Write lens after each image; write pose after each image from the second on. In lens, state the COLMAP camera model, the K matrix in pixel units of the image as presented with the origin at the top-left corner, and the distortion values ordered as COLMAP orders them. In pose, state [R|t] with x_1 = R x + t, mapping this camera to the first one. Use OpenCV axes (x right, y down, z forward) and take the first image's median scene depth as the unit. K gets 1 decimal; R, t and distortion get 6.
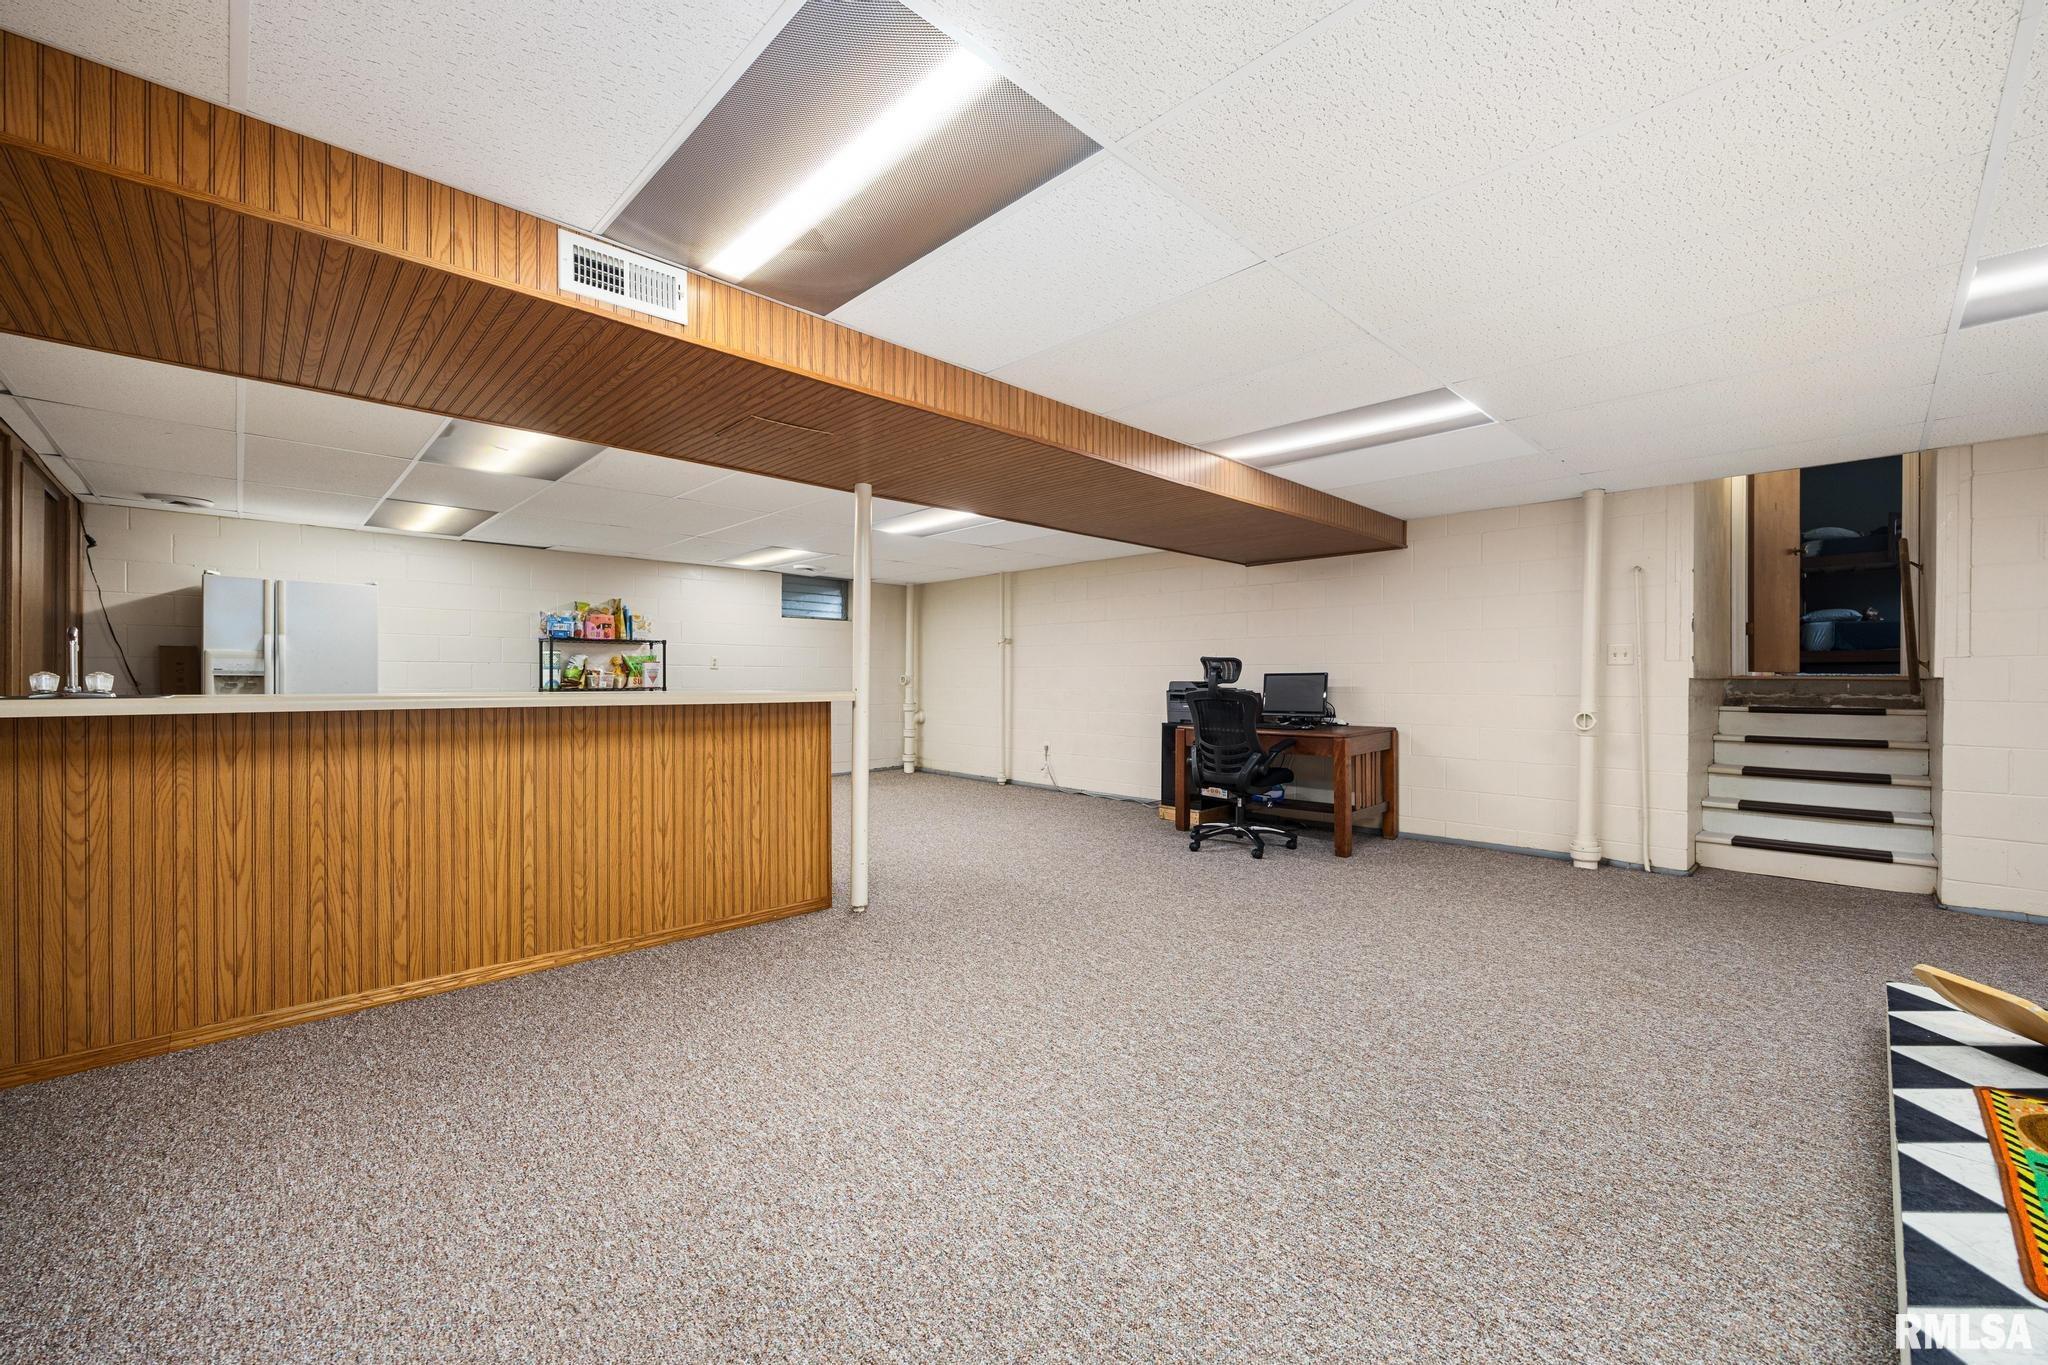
lens RADIAL K [[818.0, 0, 1041.7], [0, 818.0, 678.3], [0, 0, 1]] dist [0.000115, 0.000201]
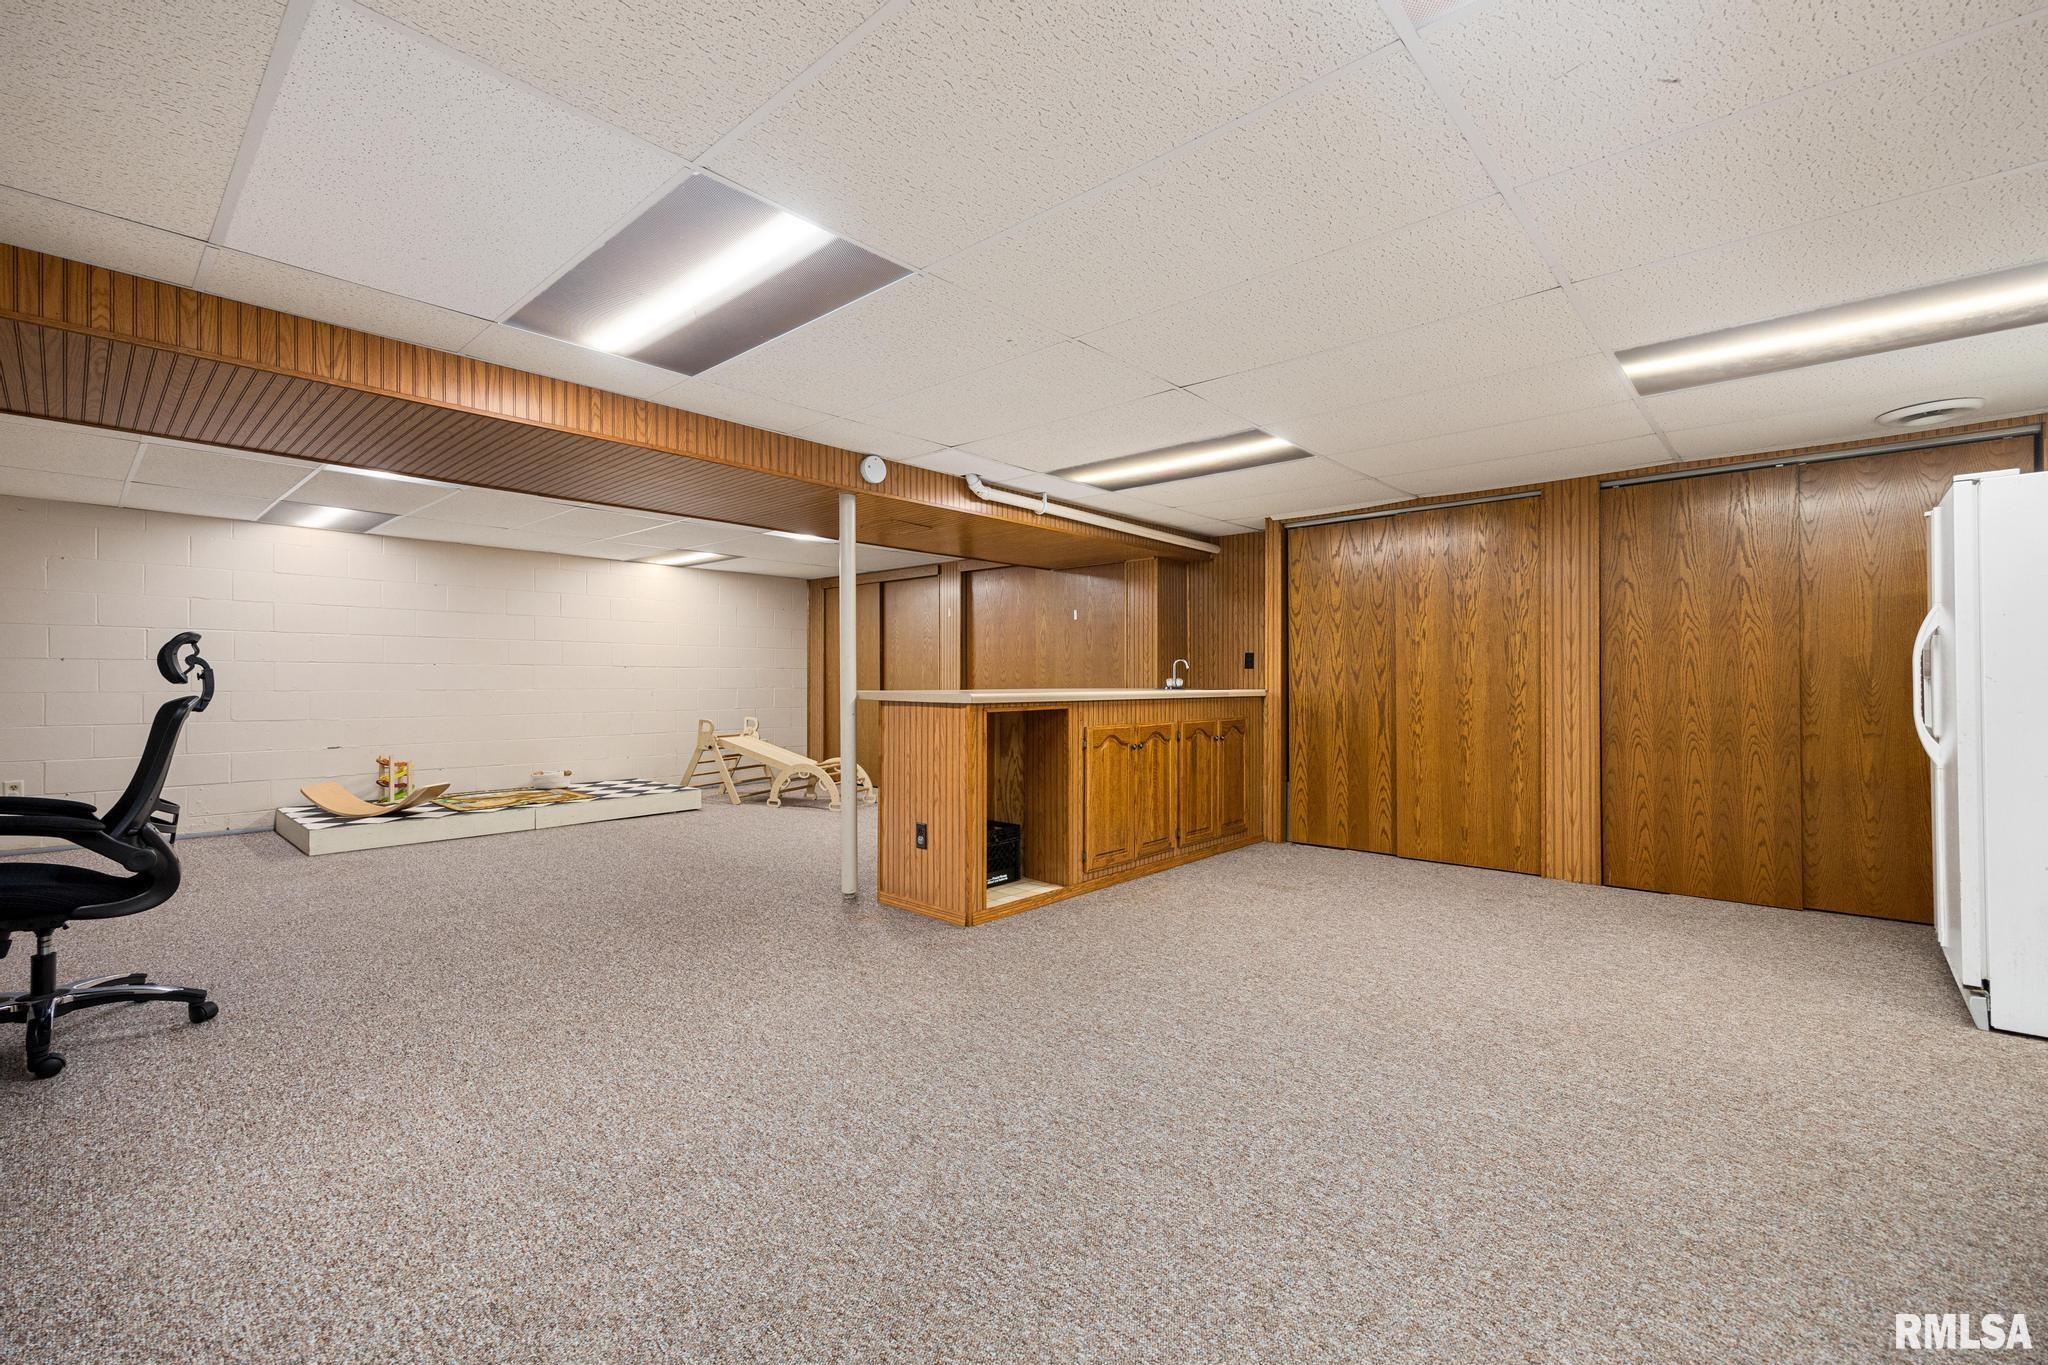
lens RADIAL K [[864.9, 0, 1037.7], [0, 864.9, 680.4], [0, 0, 1]] dist [0.000948, 0.000220]
pose [[-0.998164, -0.002786, -0.060511, -0.326937], [-0.002750, 0.999996, -0.000672, 0.000925], [0.060512, -0.000504, -0.998167, 1.723684]]
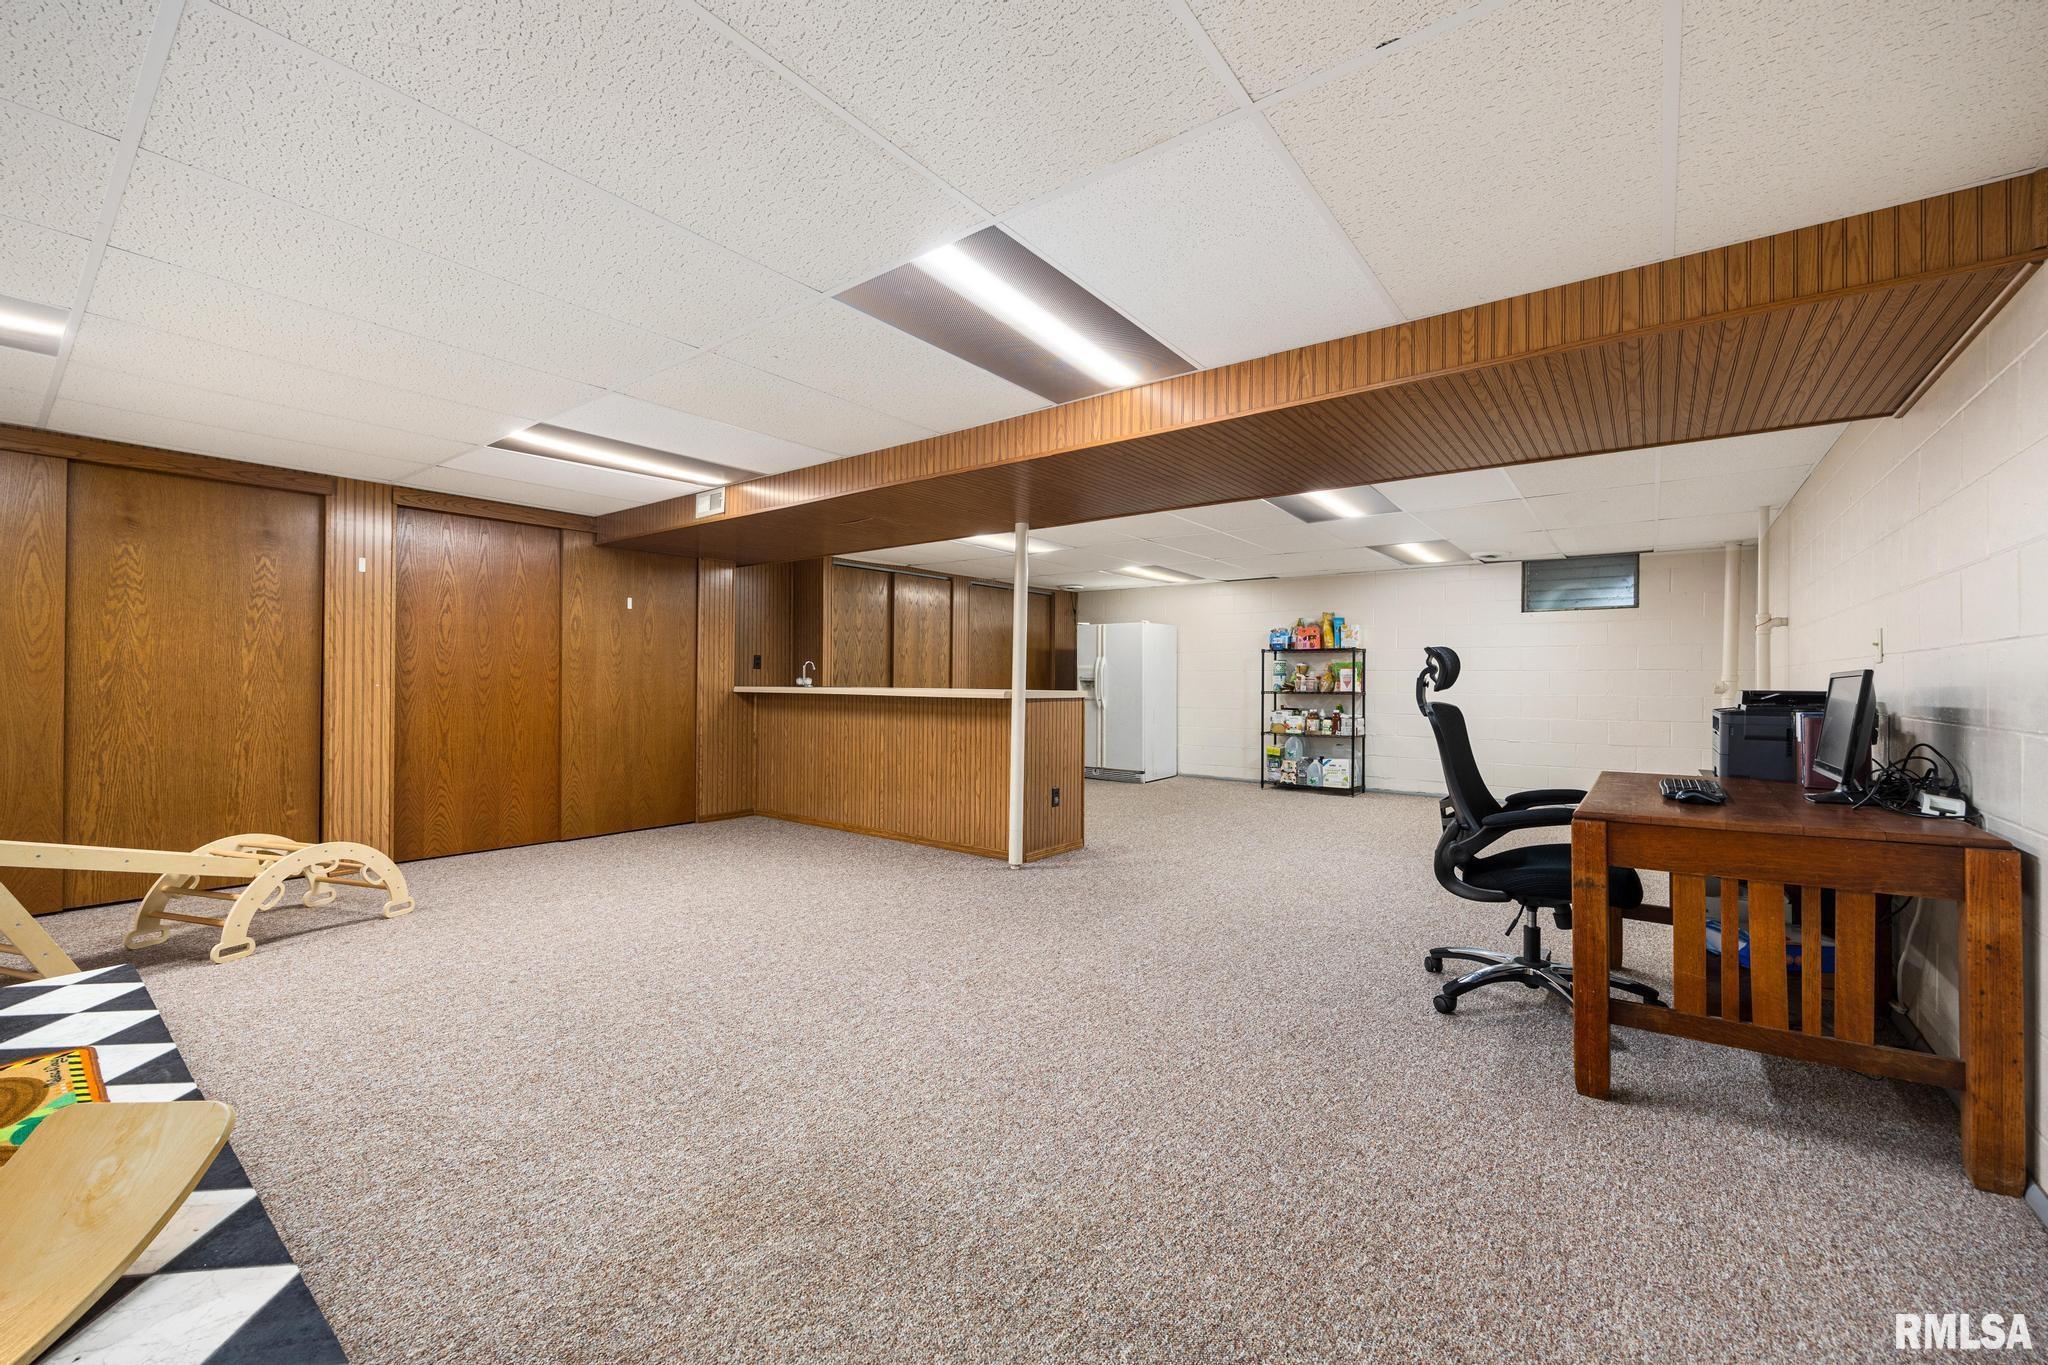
lens RADIAL K [[818.0, 0, 1041.7], [0, 818.0, 678.3], [0, 0, 1]] dist [0.000115, 0.000201]
pose [[0.138794, -0.002809, -0.990317, 0.813400], [-0.006006, 0.999975, -0.003679, -0.000197], [0.990303, 0.006459, 0.138774, 0.696135]]
